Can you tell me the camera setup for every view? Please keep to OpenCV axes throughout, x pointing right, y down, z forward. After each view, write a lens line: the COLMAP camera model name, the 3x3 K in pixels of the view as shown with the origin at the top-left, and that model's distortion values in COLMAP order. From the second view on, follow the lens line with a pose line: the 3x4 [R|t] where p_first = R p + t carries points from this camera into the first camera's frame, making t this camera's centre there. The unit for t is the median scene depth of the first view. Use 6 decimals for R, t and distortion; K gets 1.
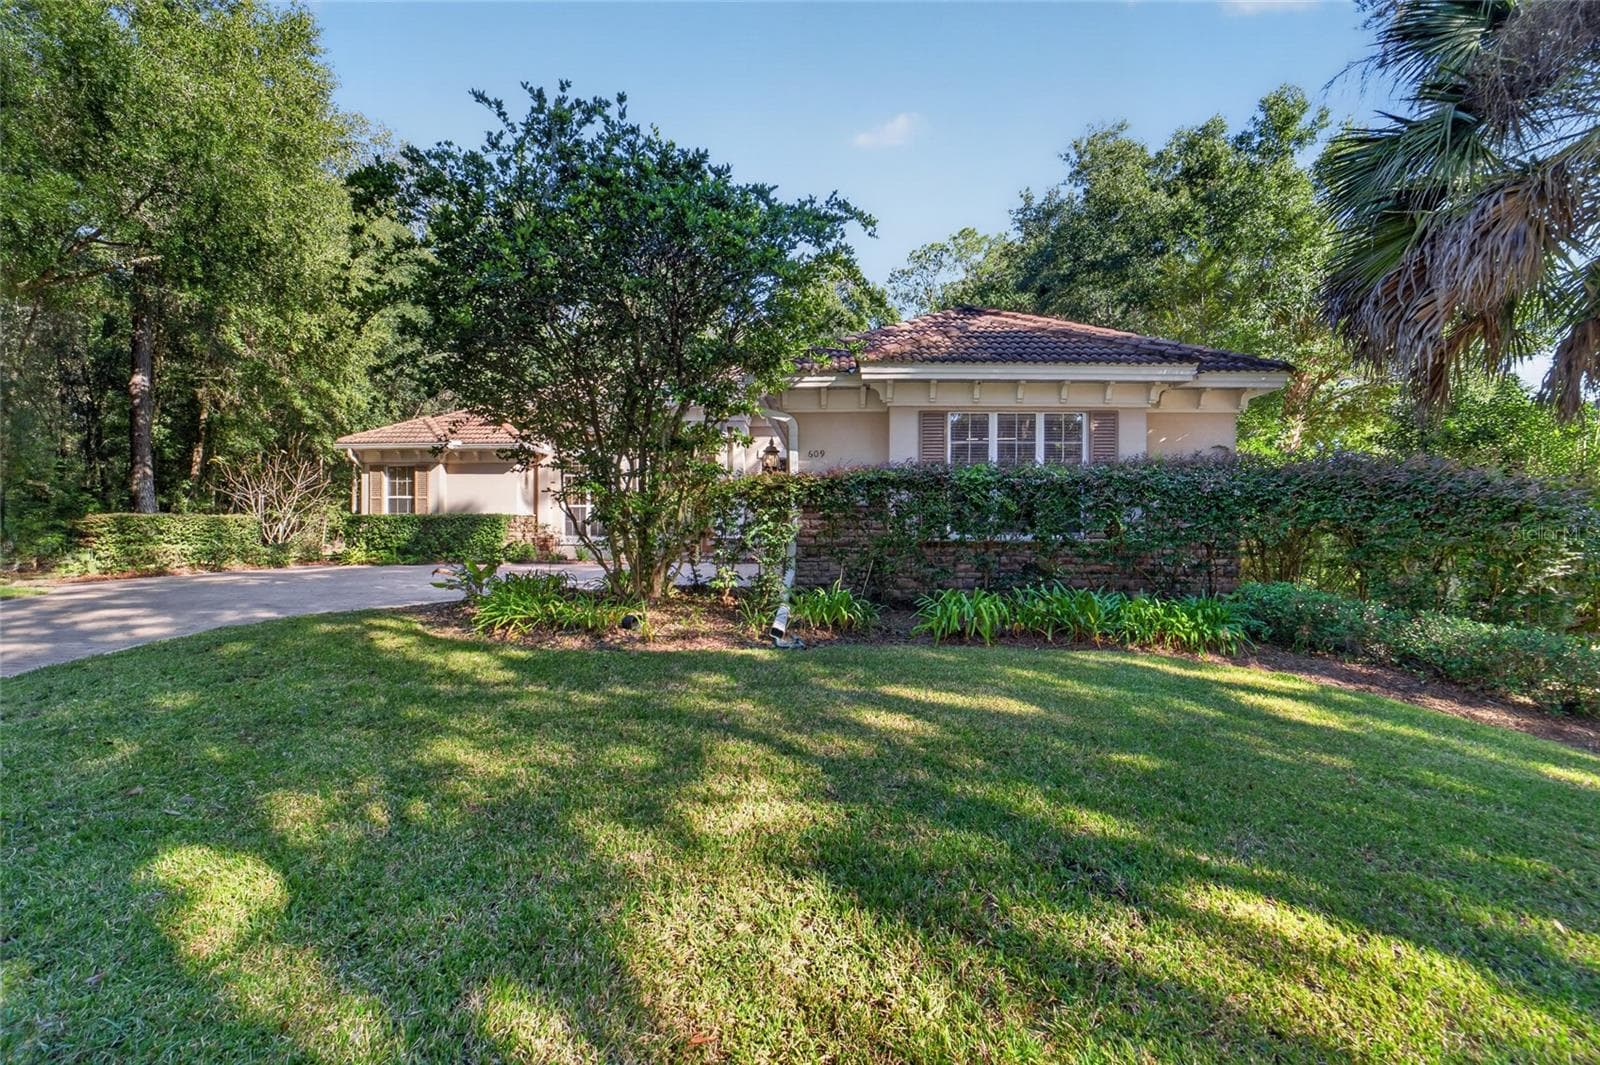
lens RADIAL K [[630.4, 0, 793.8], [0, 630.4, 538.7], [0, 0, 1]] dist [-0.024554, 0.000660]
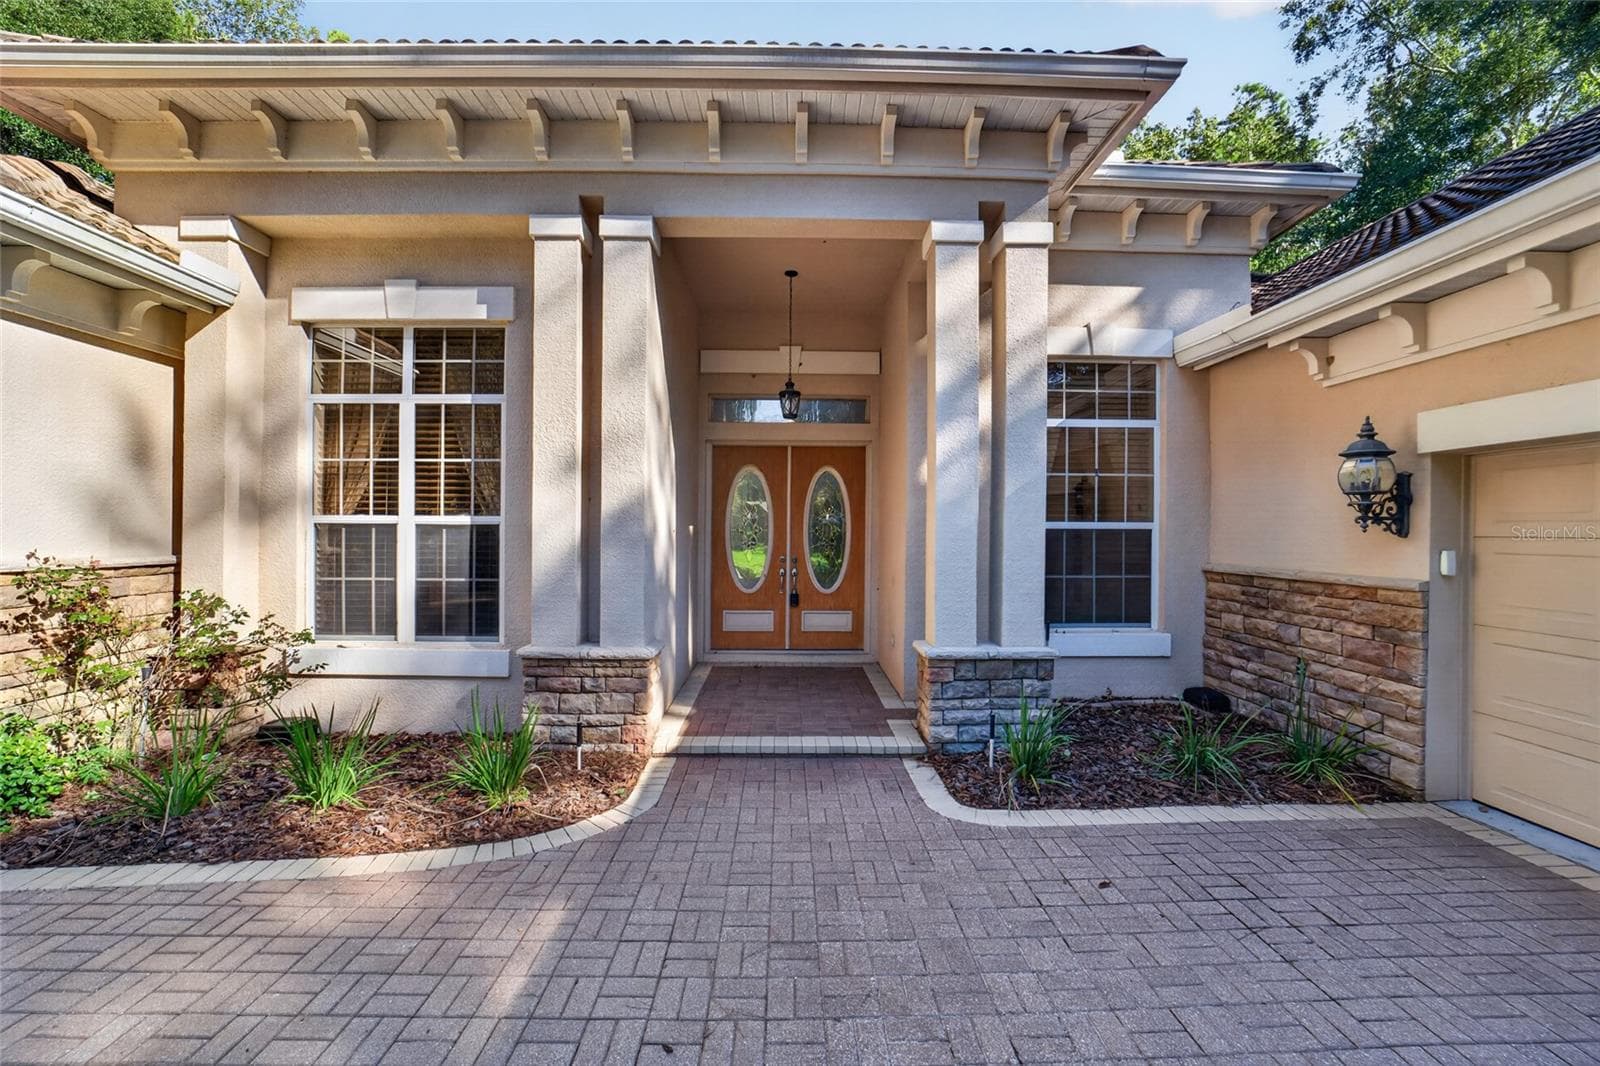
lens RADIAL K [[630.4, 0, 793.8], [0, 630.4, 539.2], [0, 0, 1]] dist [-0.024554, 0.000660]
pose [[0.997619, 0.002608, 0.068914, -0.202803], [-0.002760, 0.999994, 0.002116, -0.050075], [-0.068908, -0.002302, 0.997620, 0.808224]]
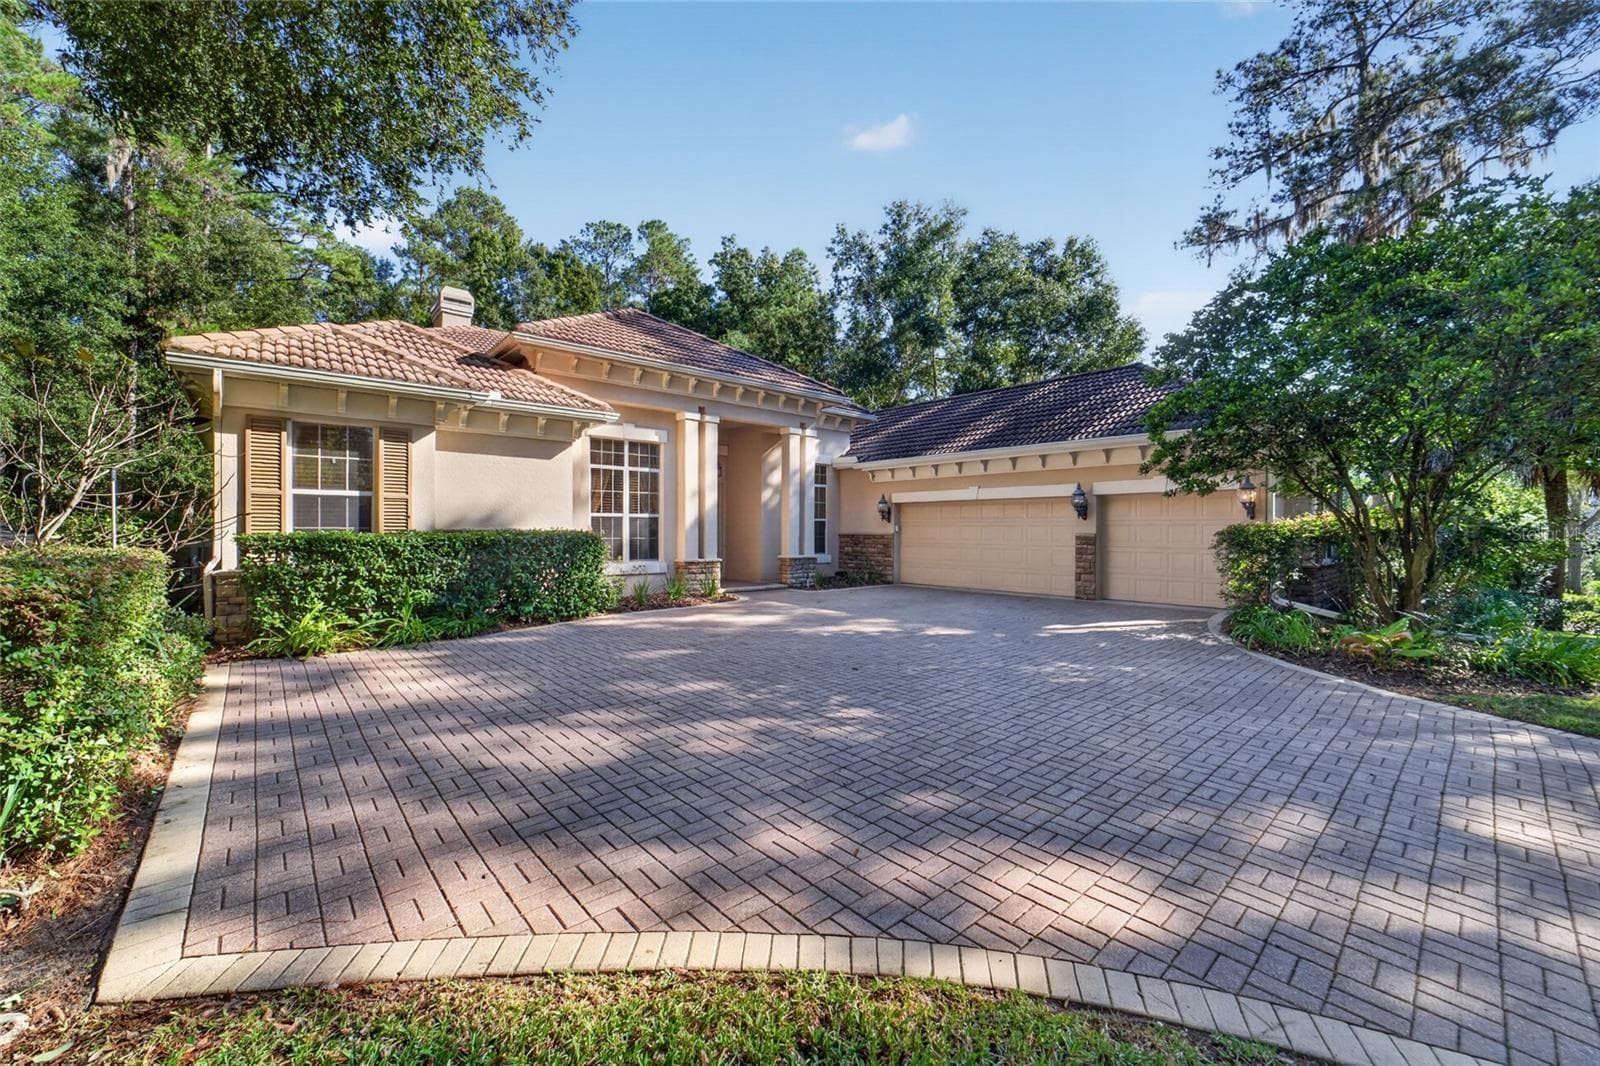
lens RADIAL K [[643.2, 0, 807.4], [0, 643.2, 528.2], [0, 0, 1]] dist [-0.008492, 0.000586]
pose [[0.700613, 0.001944, 0.713538, -0.736723], [0.004905, 0.999960, -0.007541, -0.035880], [-0.713524, 0.008783, 0.700575, 0.429691]]
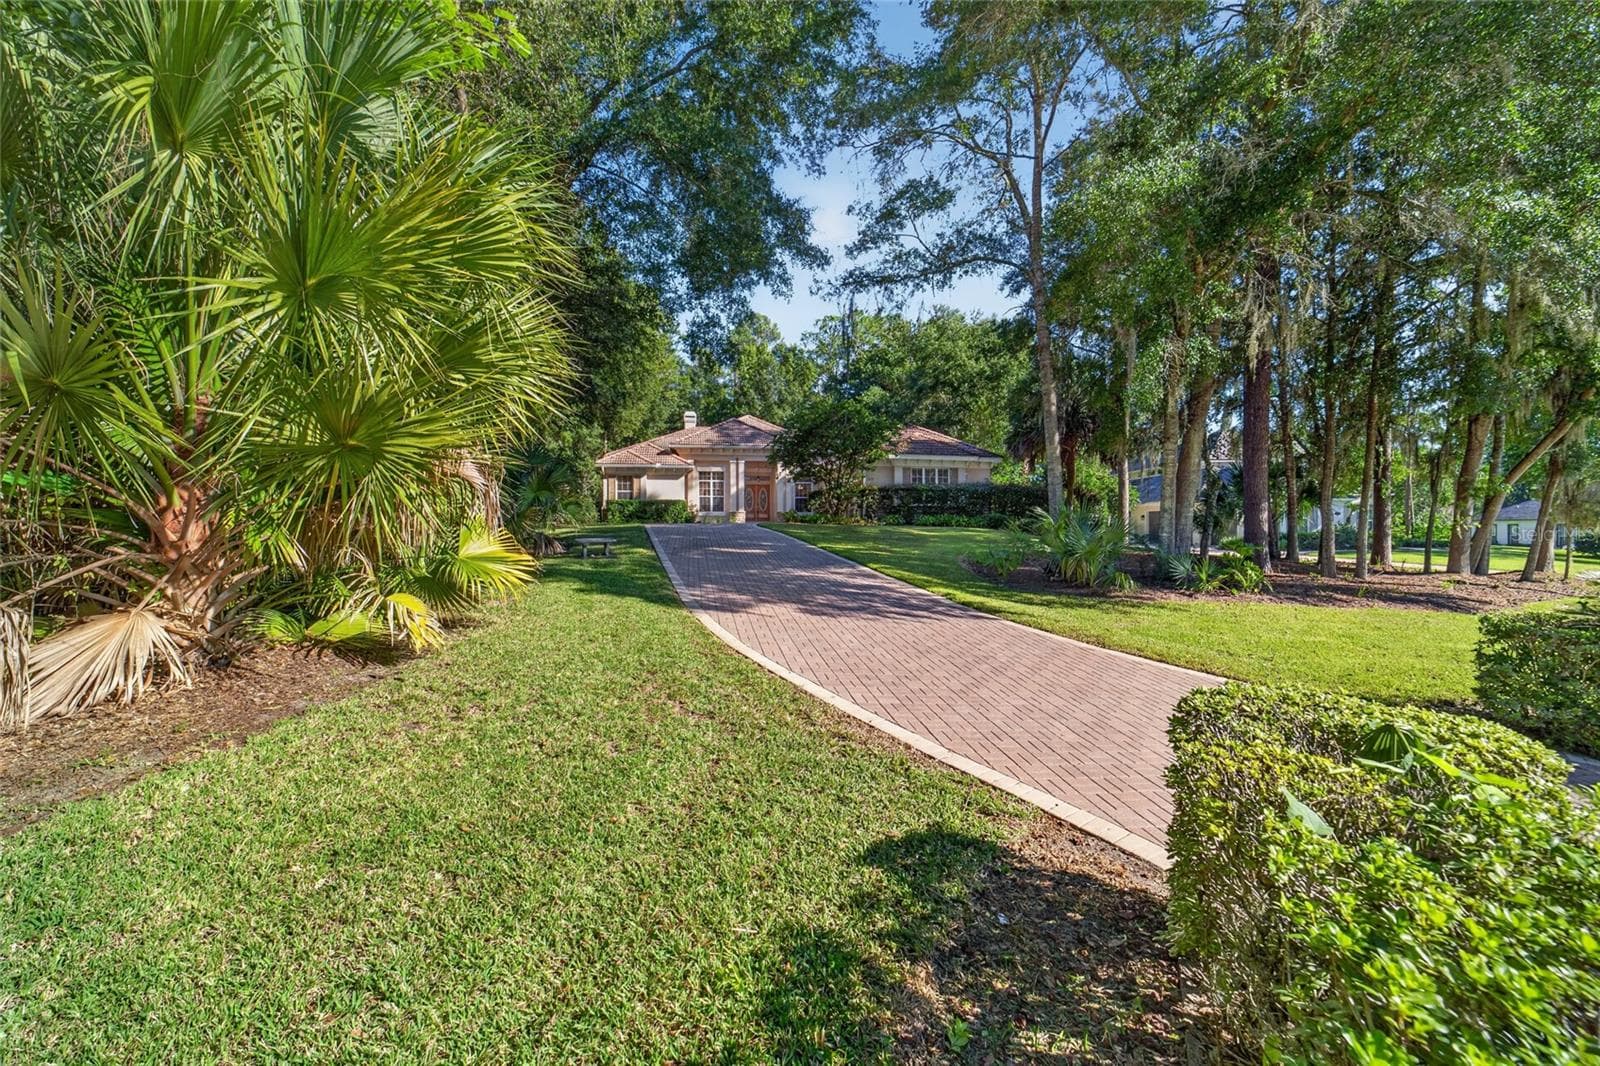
lens RADIAL K [[630.4, 0, 793.8], [0, 630.4, 539.2], [0, 0, 1]] dist [-0.024554, 0.000660]
pose [[0.971412, -0.007338, 0.237286, -0.596044], [0.006509, 0.999970, 0.004275, 0.082862], [-0.237310, -0.002608, 0.971430, -1.082757]]
